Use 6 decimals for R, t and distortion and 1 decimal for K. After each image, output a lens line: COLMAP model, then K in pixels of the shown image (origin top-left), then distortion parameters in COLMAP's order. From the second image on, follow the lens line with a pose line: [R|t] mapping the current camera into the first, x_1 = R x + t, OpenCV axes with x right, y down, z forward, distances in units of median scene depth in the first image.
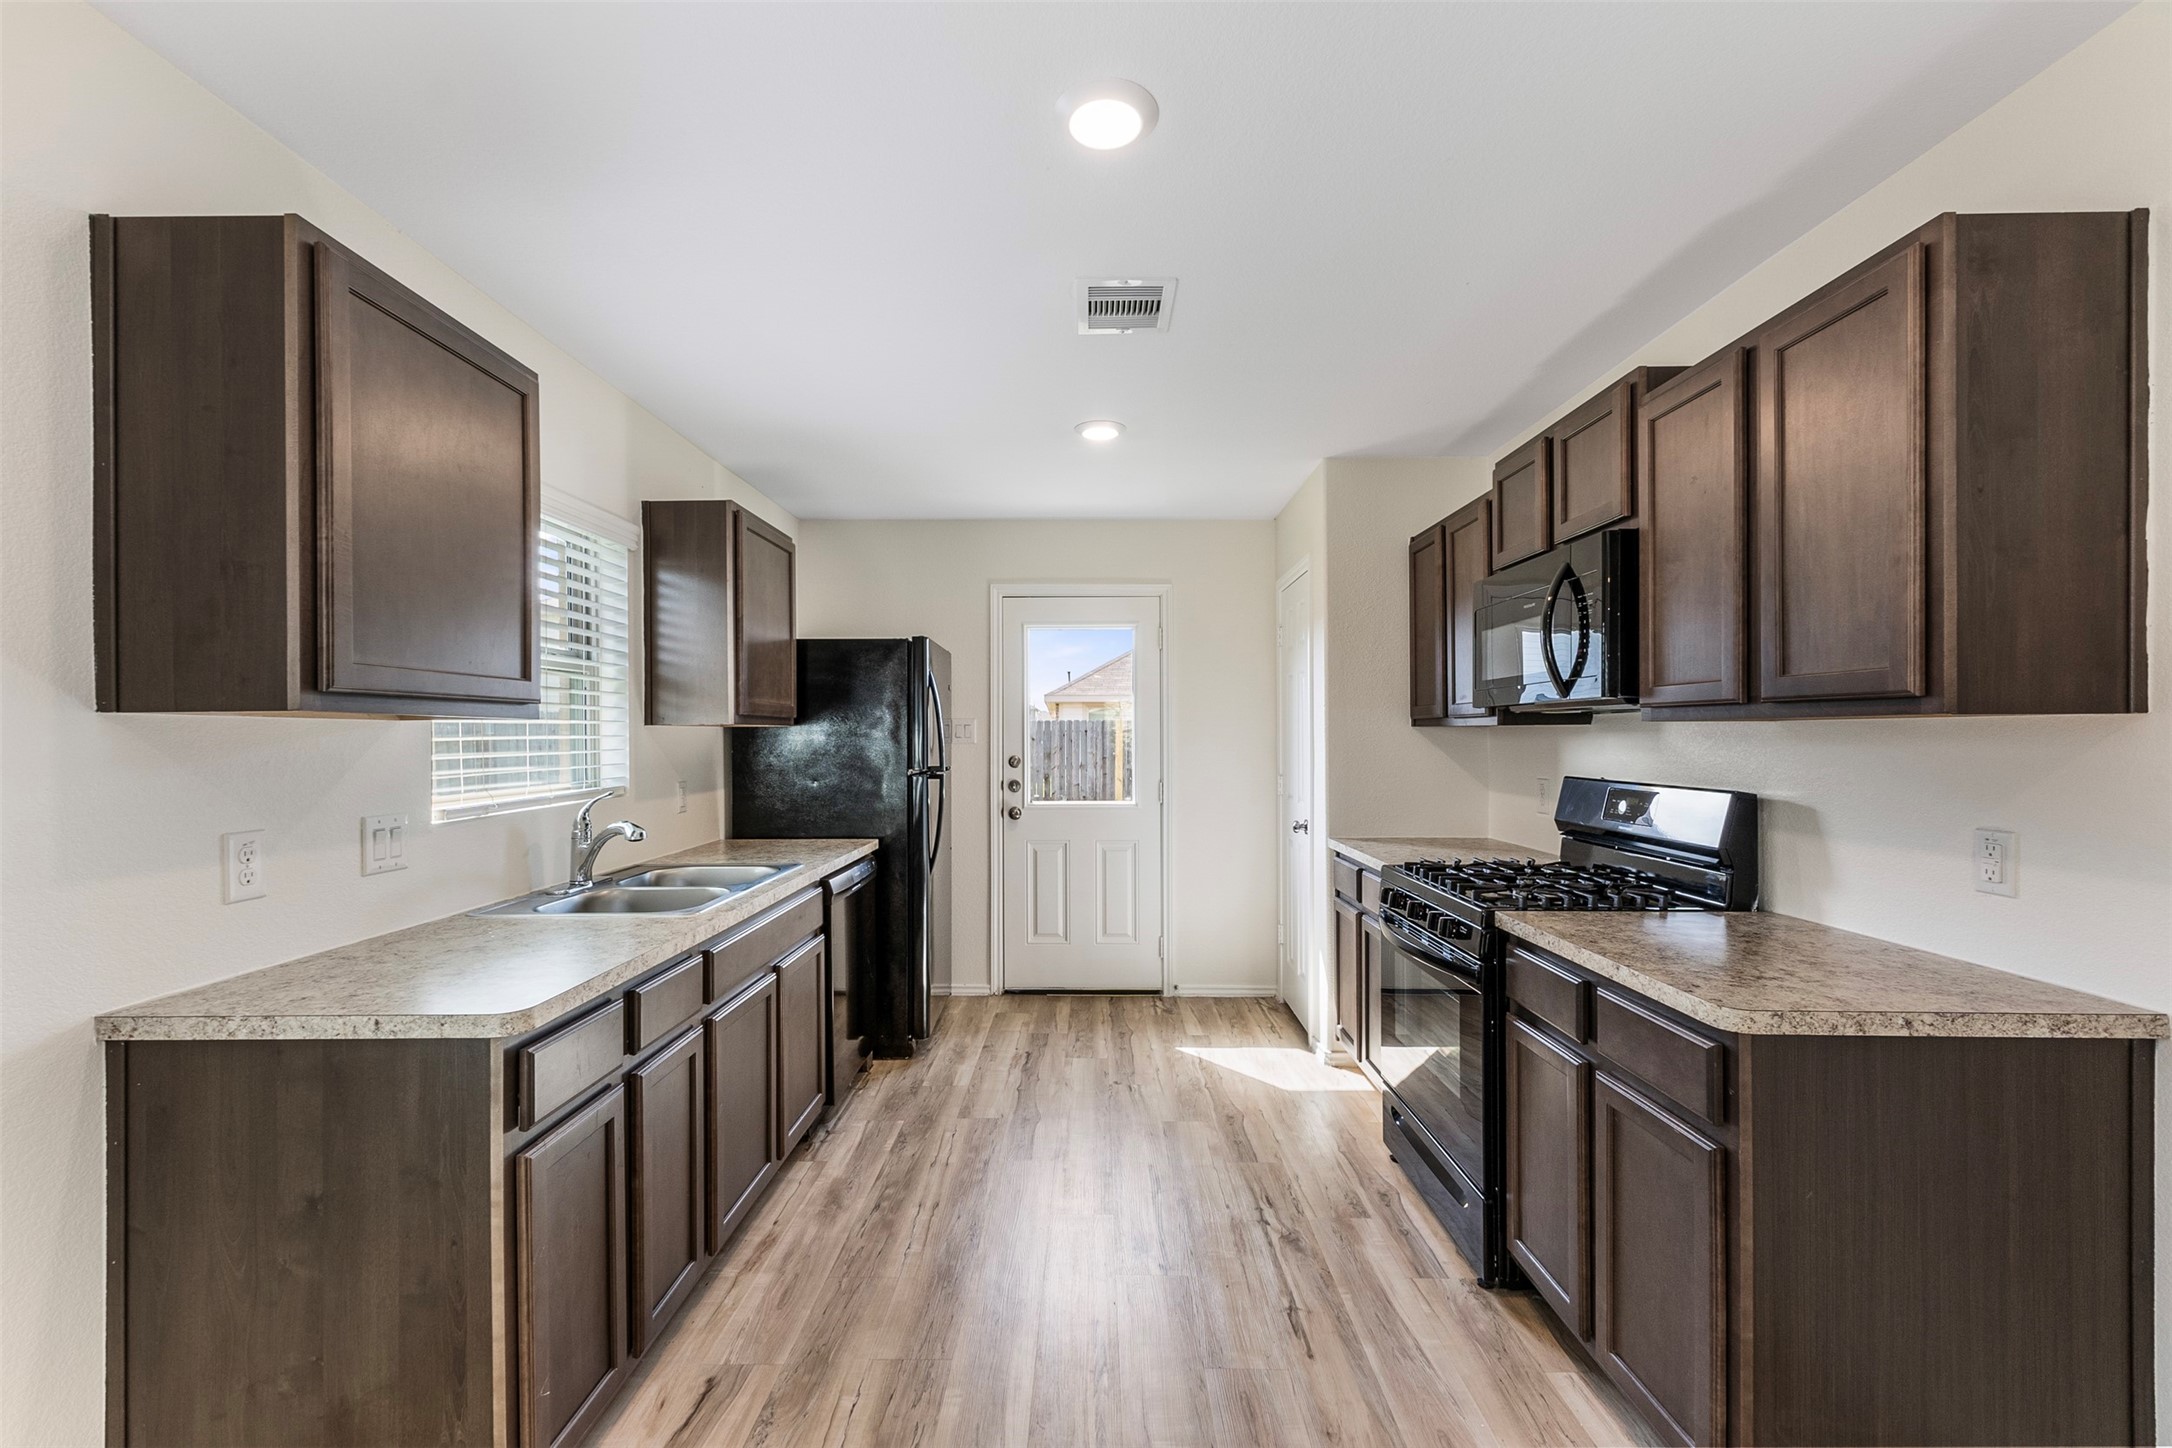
lens RADIAL K [[913.4, 0, 1089.1], [0, 913.4, 733.0], [0, 0, 1]] dist [0.007455, -0.002121]
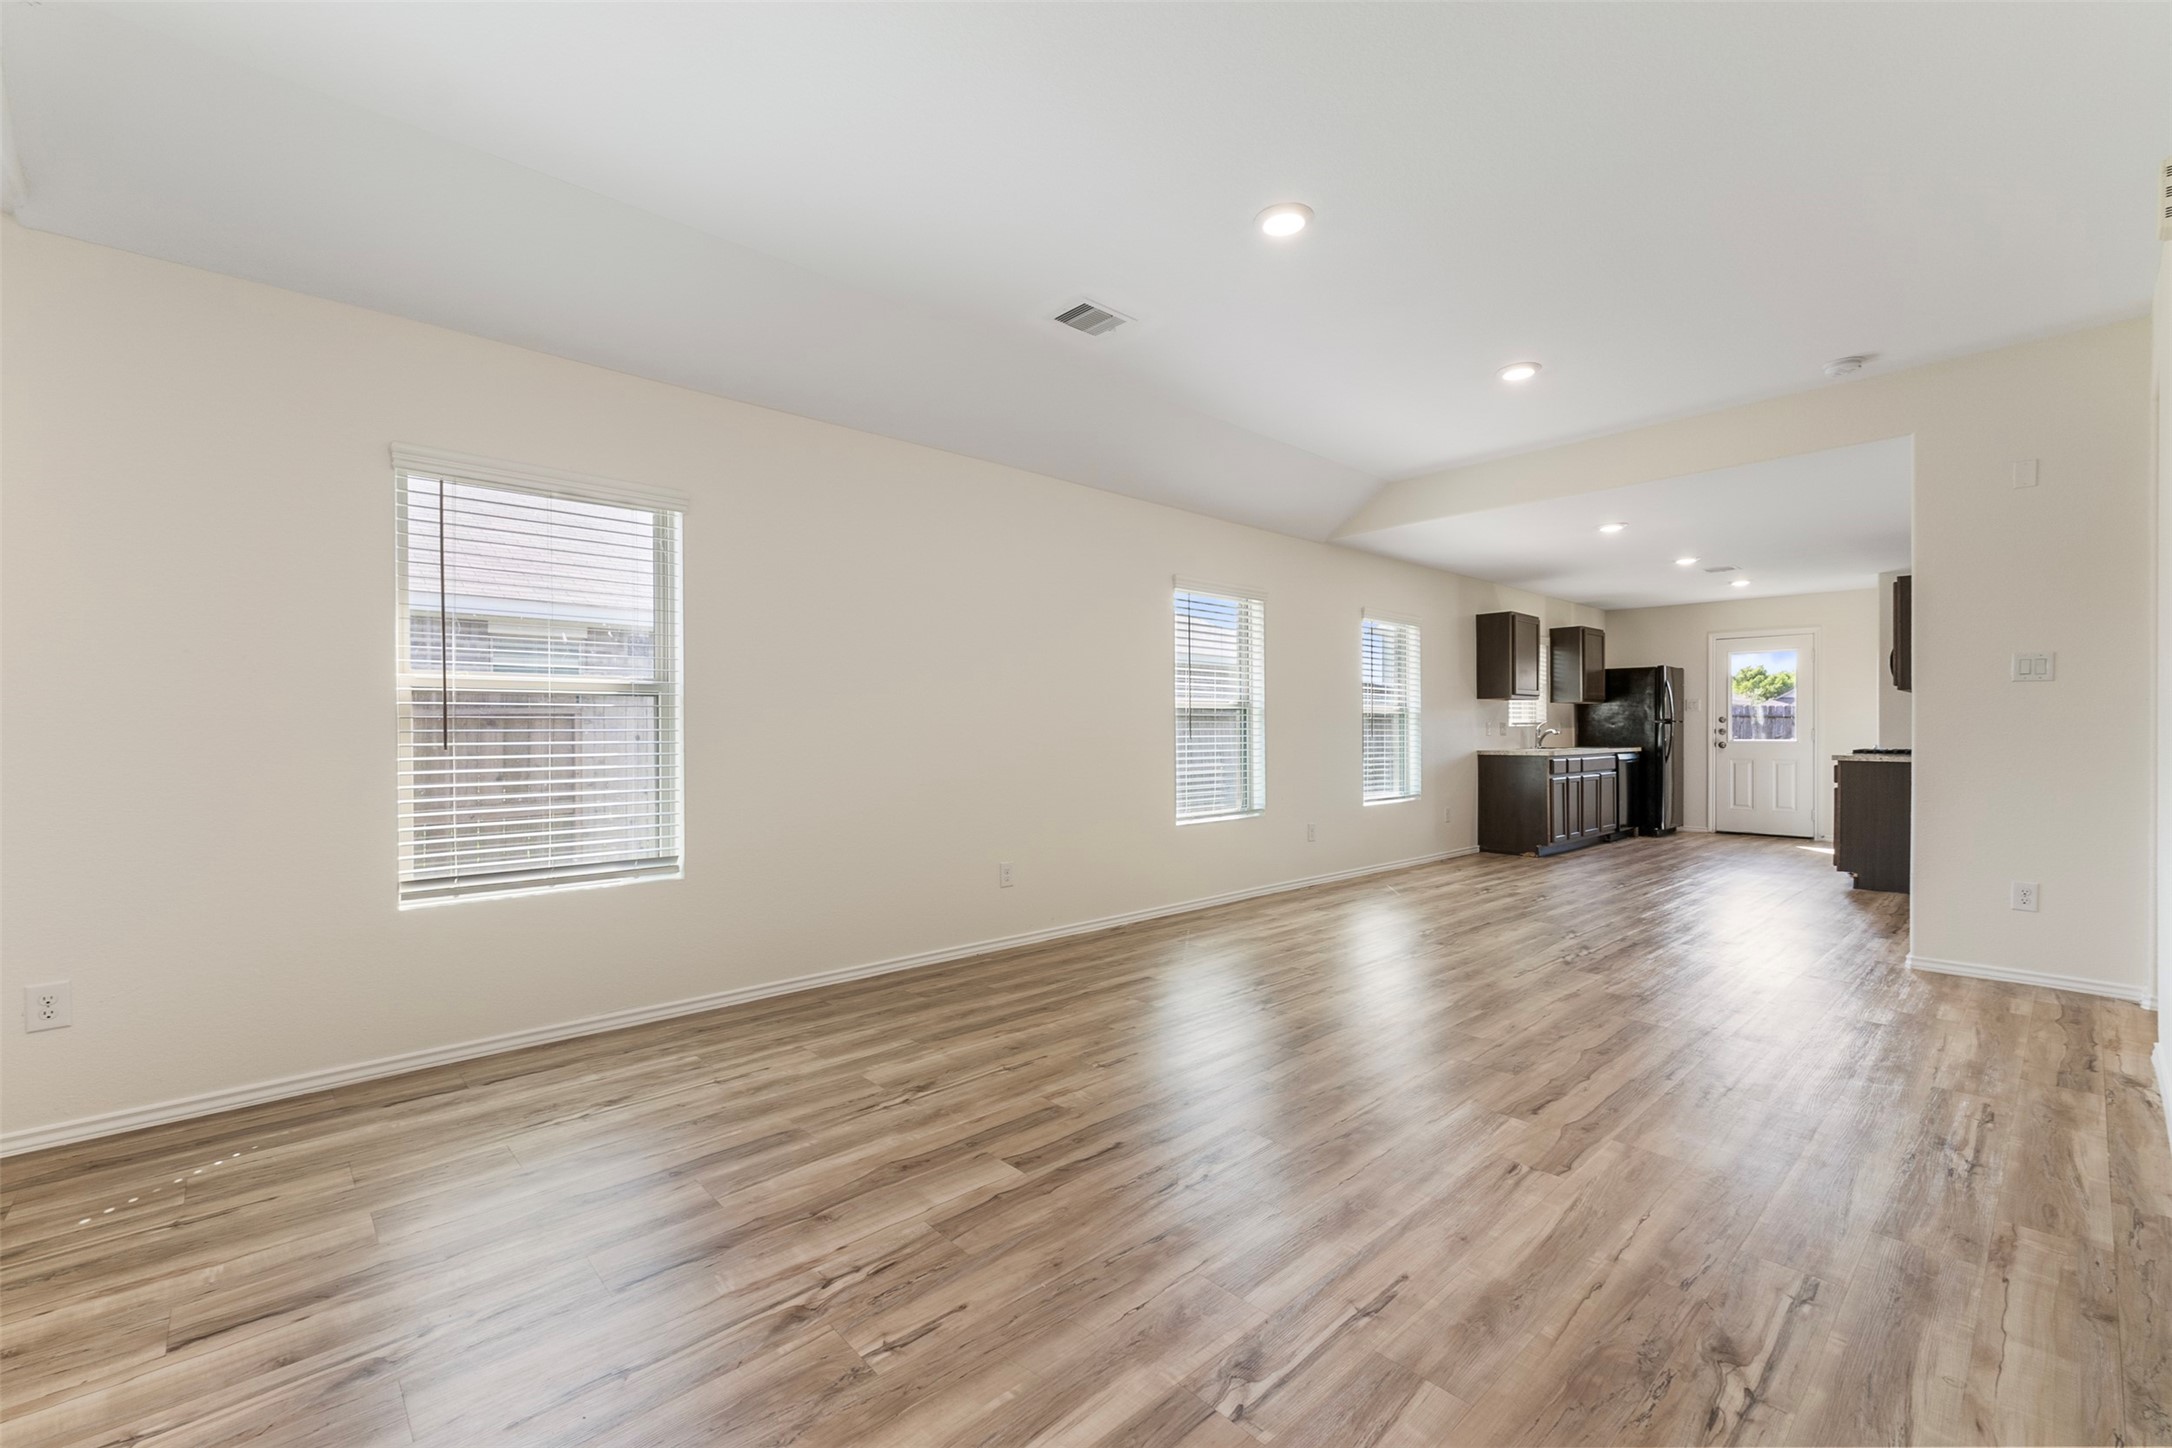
lens RADIAL K [[913.4, 0, 1088.5], [0, 913.4, 702.6], [0, 0, 1]] dist [0.007455, -0.002121]
pose [[0.682684, -0.012216, -0.730612, 0.592733], [-0.004578, 0.999769, -0.020995, 0.055035], [0.730700, 0.017678, 0.682470, -1.897261]]
